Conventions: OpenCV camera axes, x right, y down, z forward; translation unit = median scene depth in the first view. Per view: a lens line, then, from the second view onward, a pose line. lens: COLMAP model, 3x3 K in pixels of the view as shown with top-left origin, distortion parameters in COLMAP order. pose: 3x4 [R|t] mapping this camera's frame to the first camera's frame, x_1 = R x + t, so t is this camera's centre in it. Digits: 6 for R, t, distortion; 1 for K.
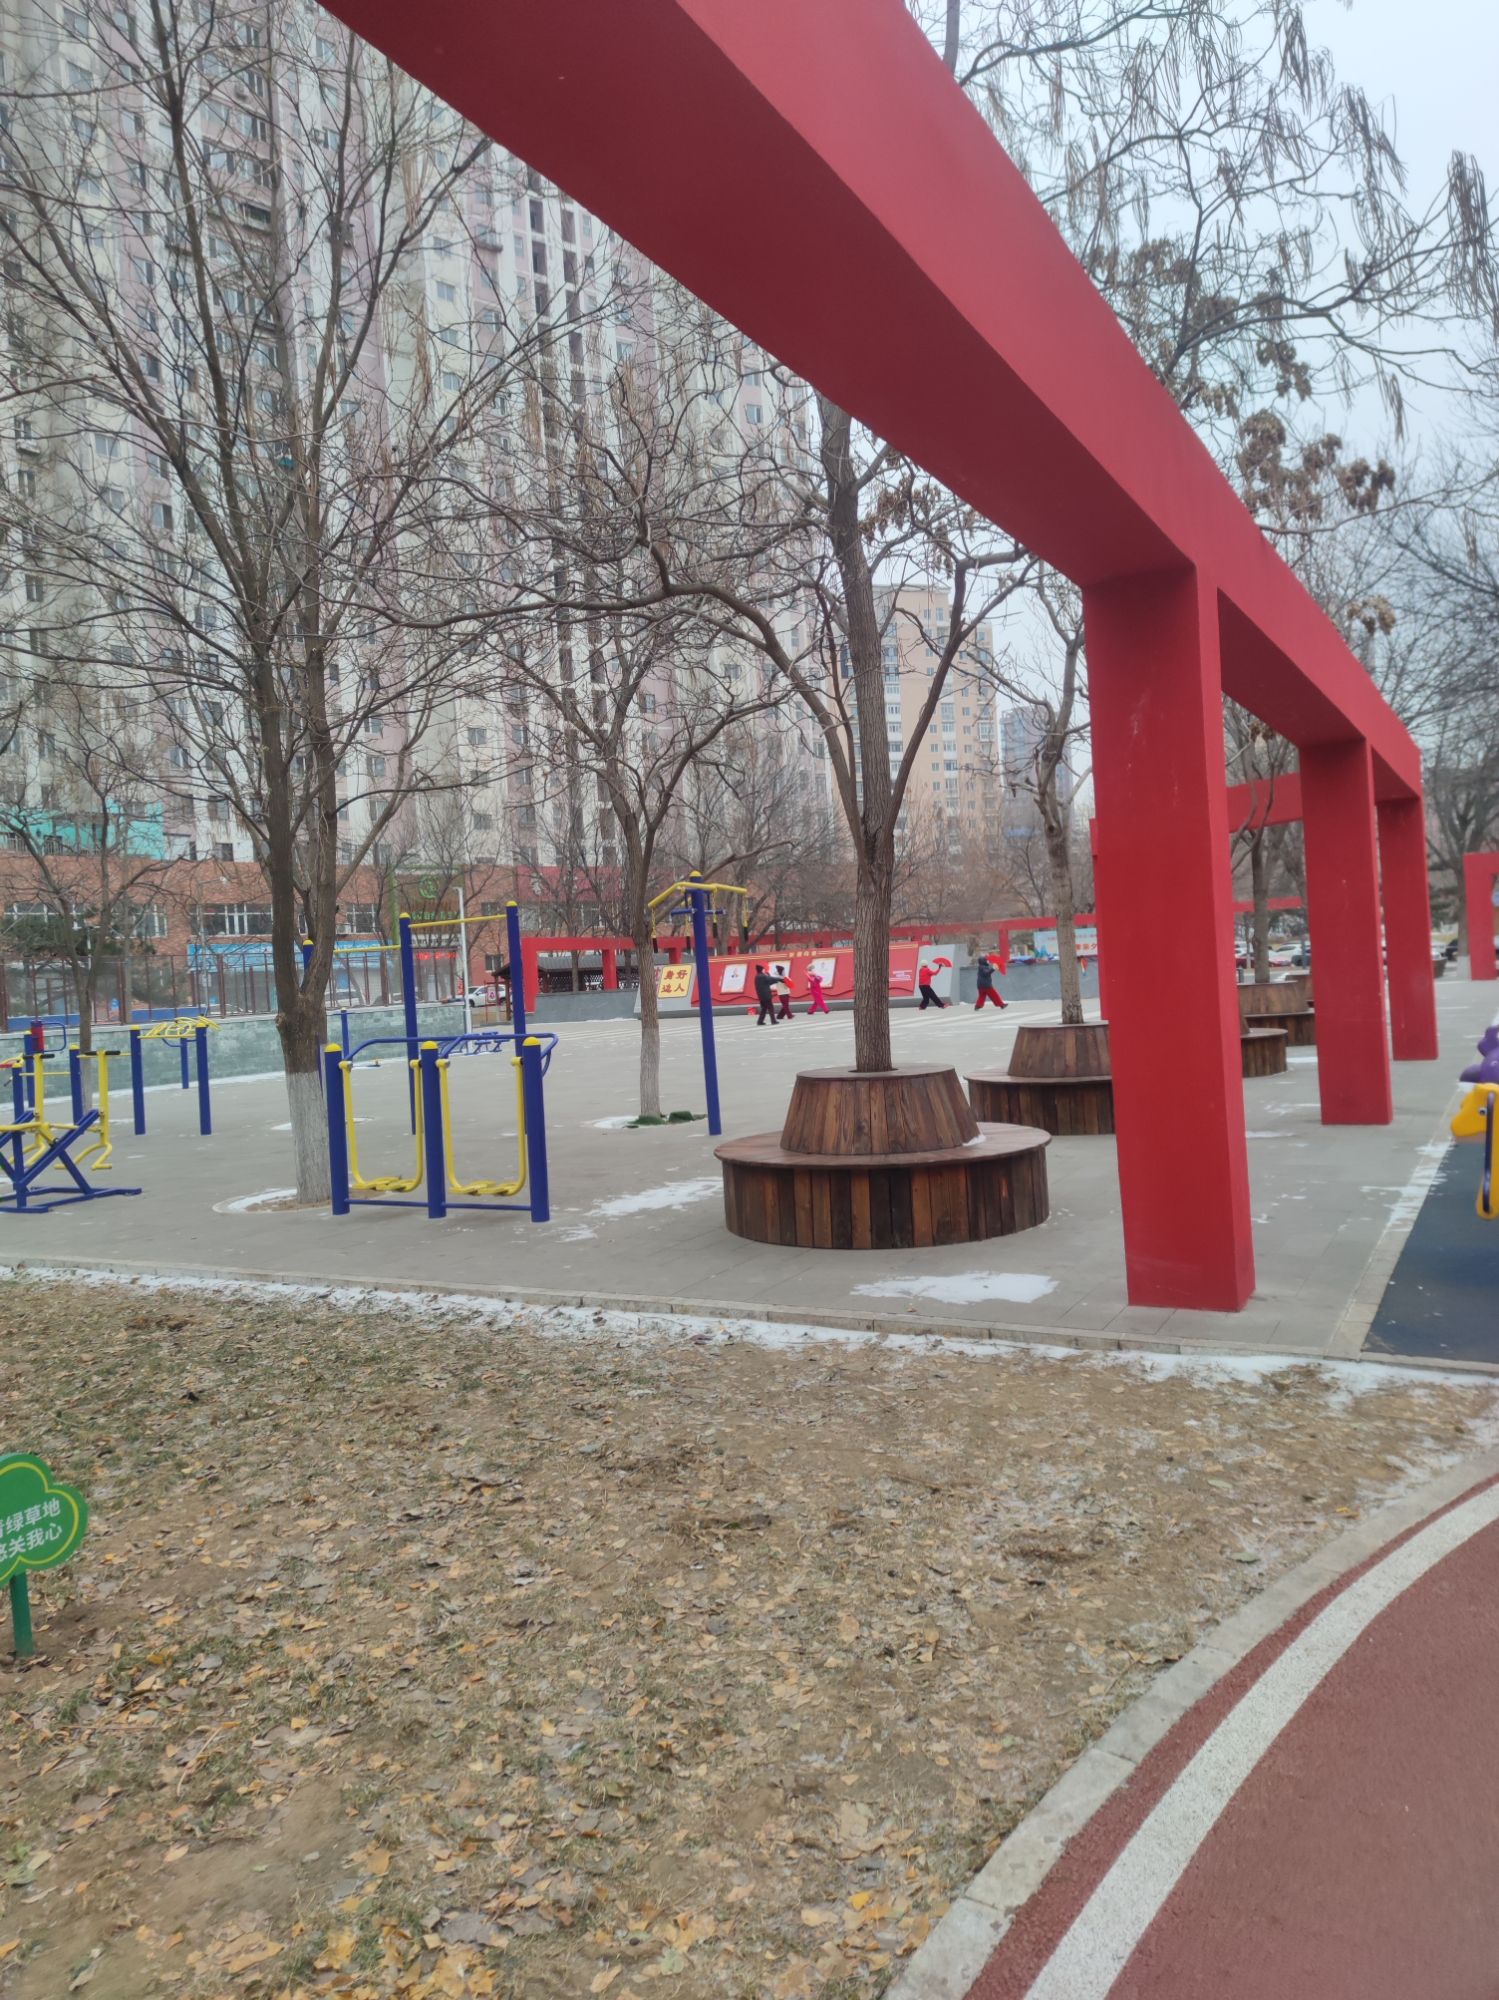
lens RADIAL K [[1415.4, 0, 732.1], [0, 1415.4, 1000.7], [0, 0, 1]] dist [0.053643, -0.009069]
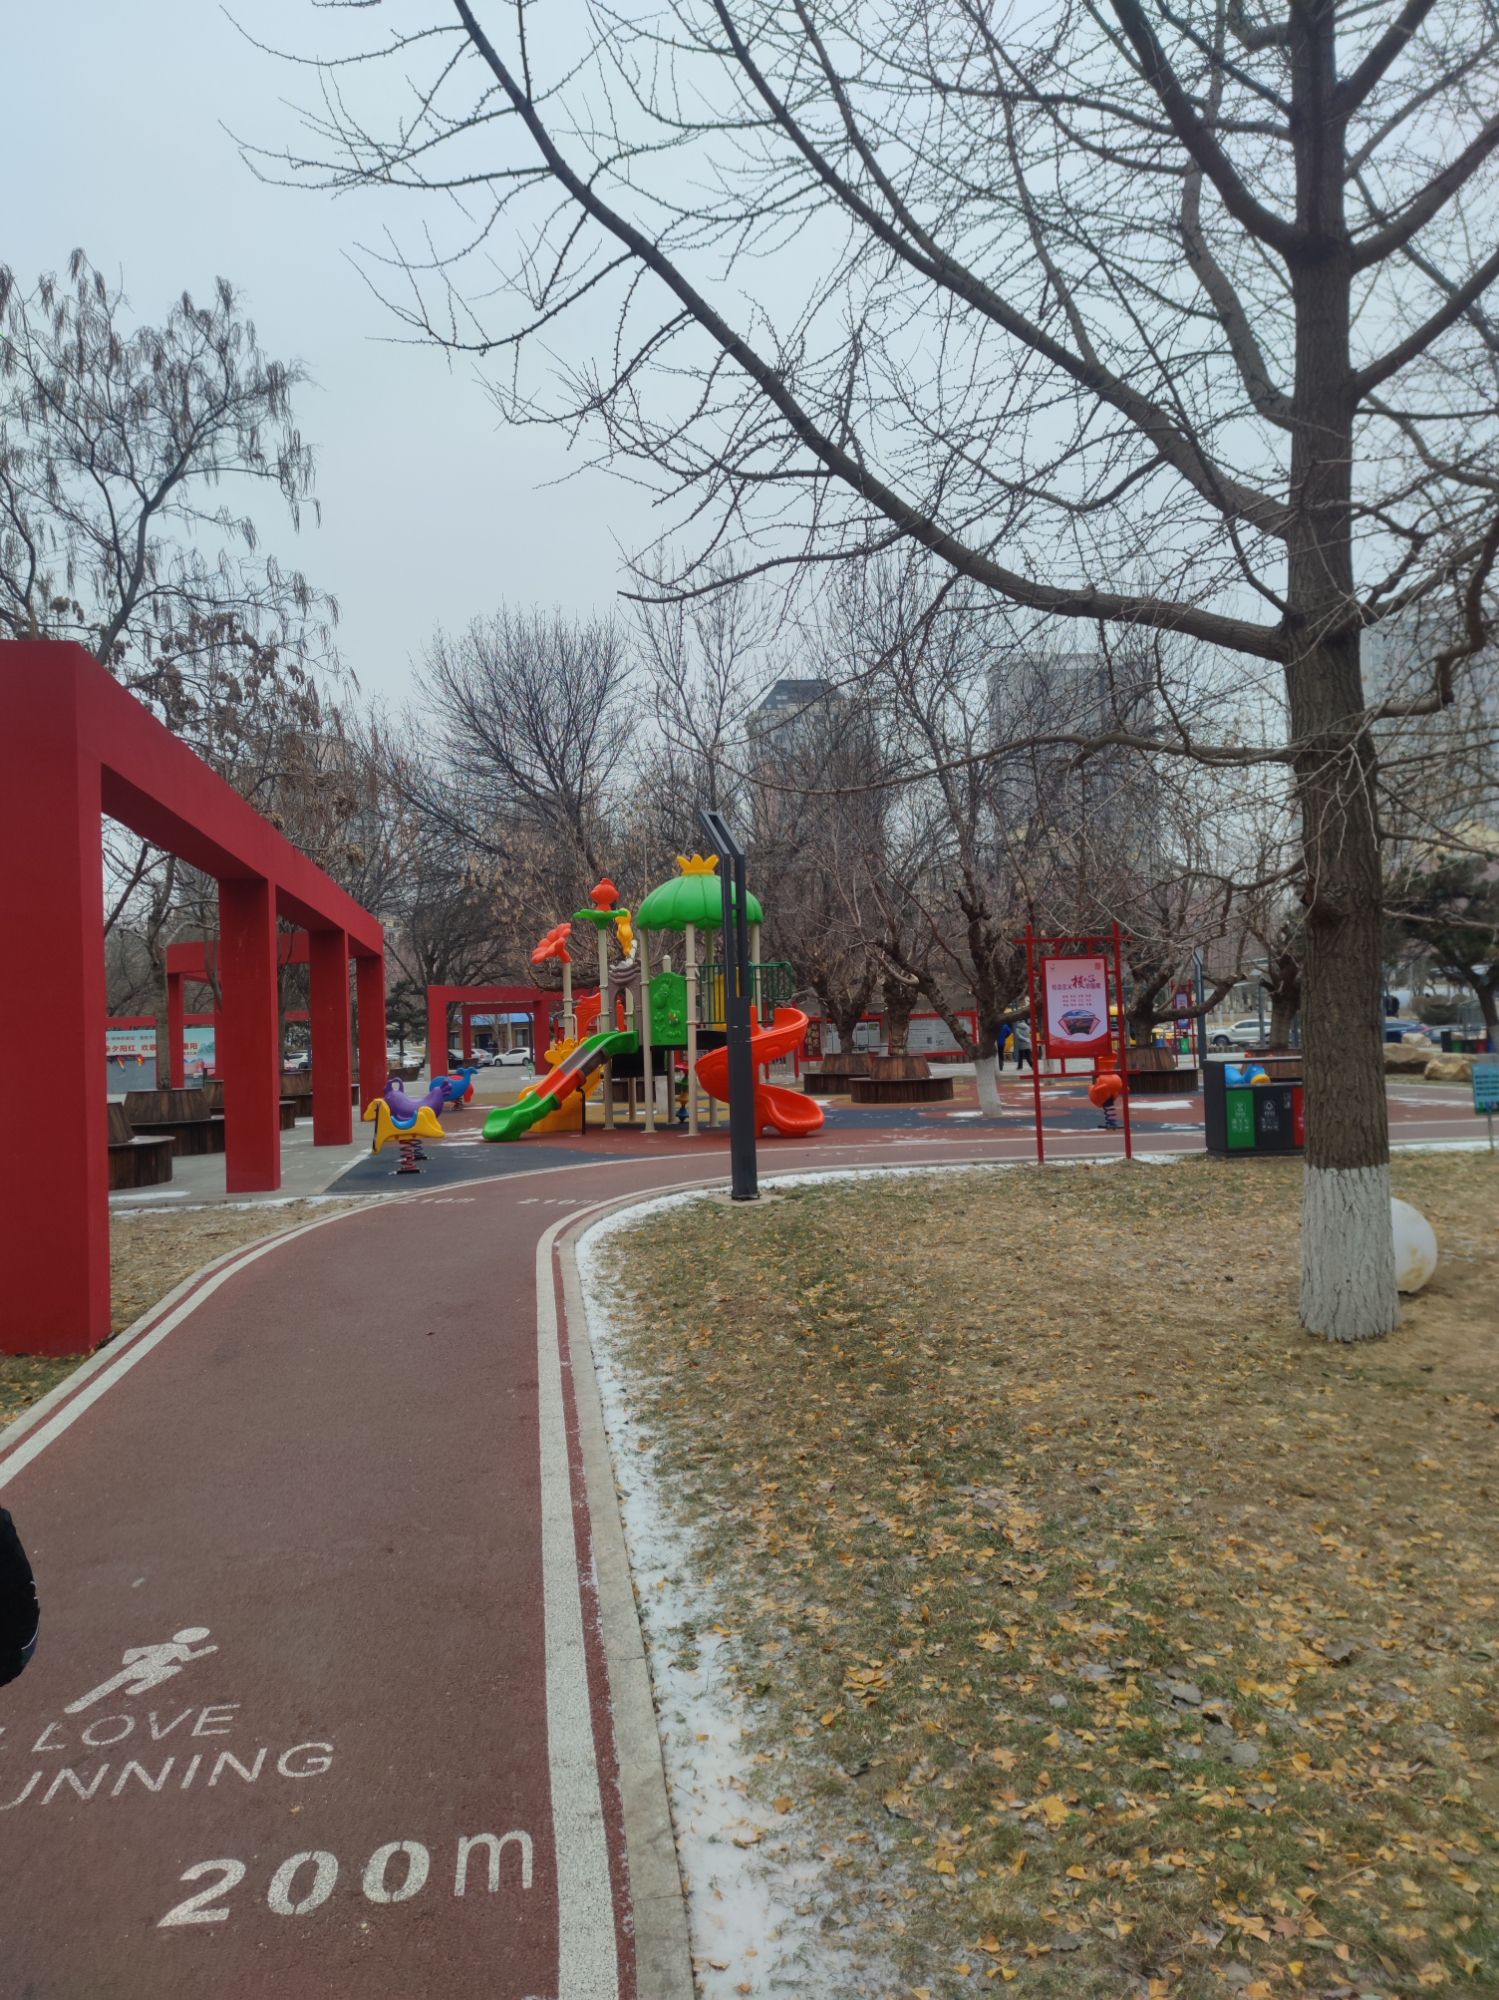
lens RADIAL K [[1415.4, 0, 740.7], [0, 1415.4, 998.0], [0, 0, 1]] dist [0.053643, -0.009069]
pose [[0.780435, 0.060139, 0.622338, -0.405468], [-0.010729, 0.996505, -0.082842, 0.062893], [-0.625145, 0.057976, 0.778353, -1.023531]]
